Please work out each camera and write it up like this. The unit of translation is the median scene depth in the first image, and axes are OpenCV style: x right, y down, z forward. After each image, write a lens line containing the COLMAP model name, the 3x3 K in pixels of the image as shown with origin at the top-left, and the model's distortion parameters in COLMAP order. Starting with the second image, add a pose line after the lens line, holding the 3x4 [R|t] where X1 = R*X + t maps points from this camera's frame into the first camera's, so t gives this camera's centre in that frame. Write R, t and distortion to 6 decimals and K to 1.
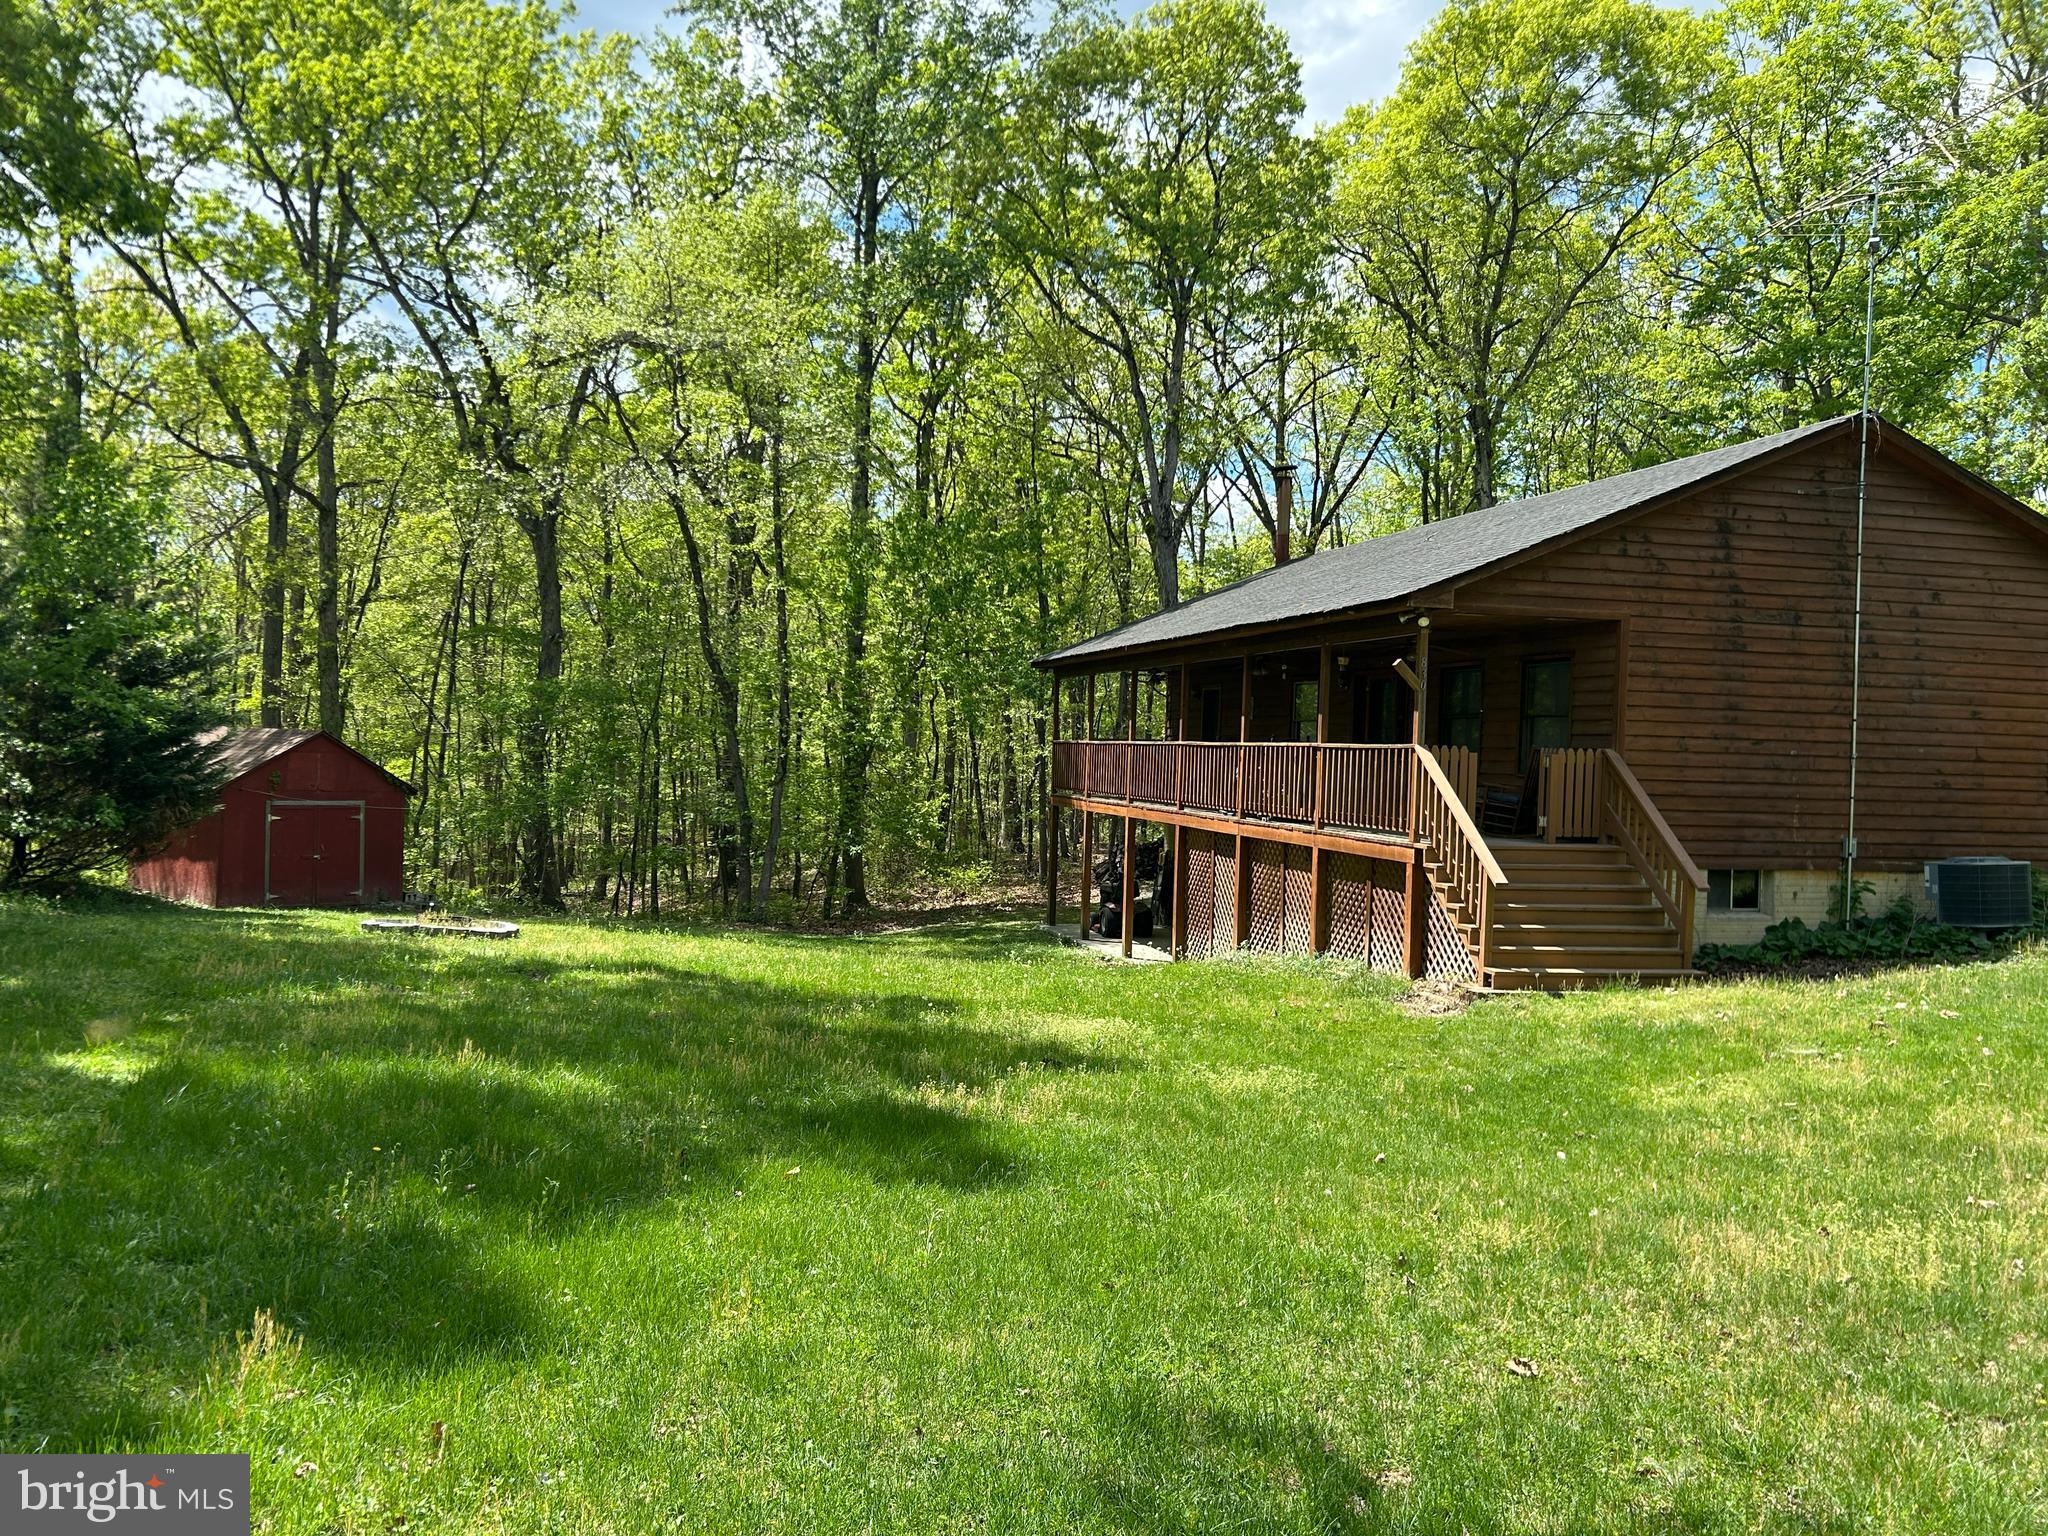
lens RADIAL K [[1583.8, 0, 1024.0], [0, 1583.8, 768.0], [0, 0, 1]] dist [0.057374, -0.047418]
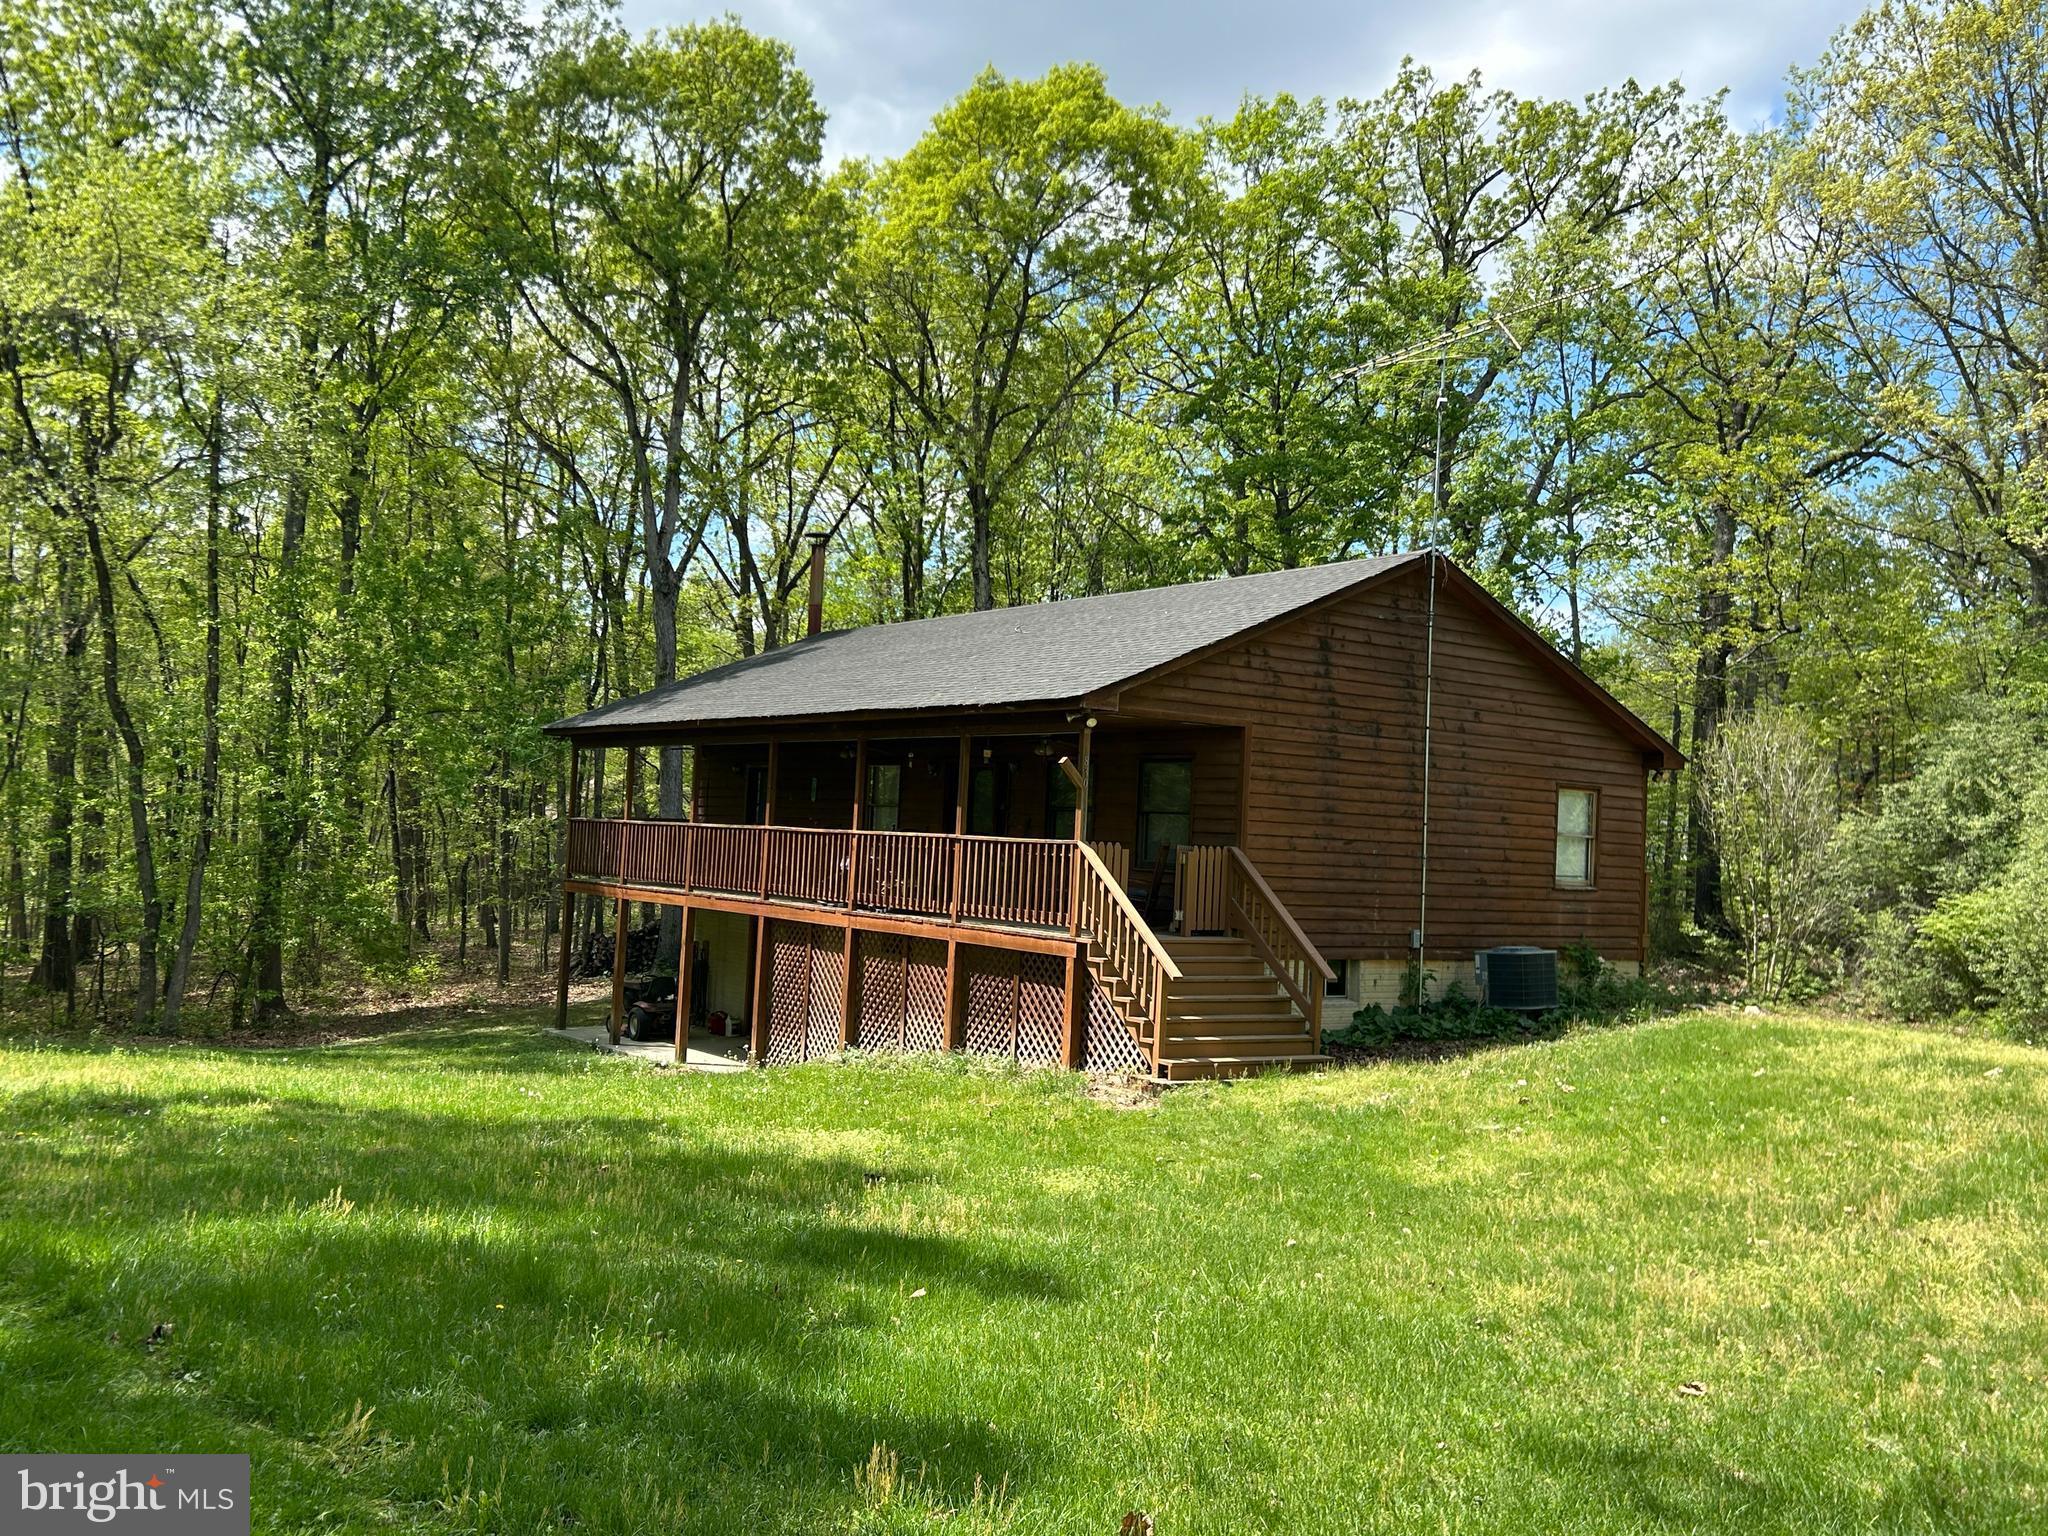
lens RADIAL K [[1759.9, 0, 1024.0], [0, 1759.9, 768.0], [0, 0, 1]] dist [0.157371, -0.414008]
pose [[0.925296, 0.029186, 0.378122, -0.146066], [-0.014396, 0.999019, -0.041882, -0.009317], [-0.378973, 0.033310, 0.924808, -0.025221]]
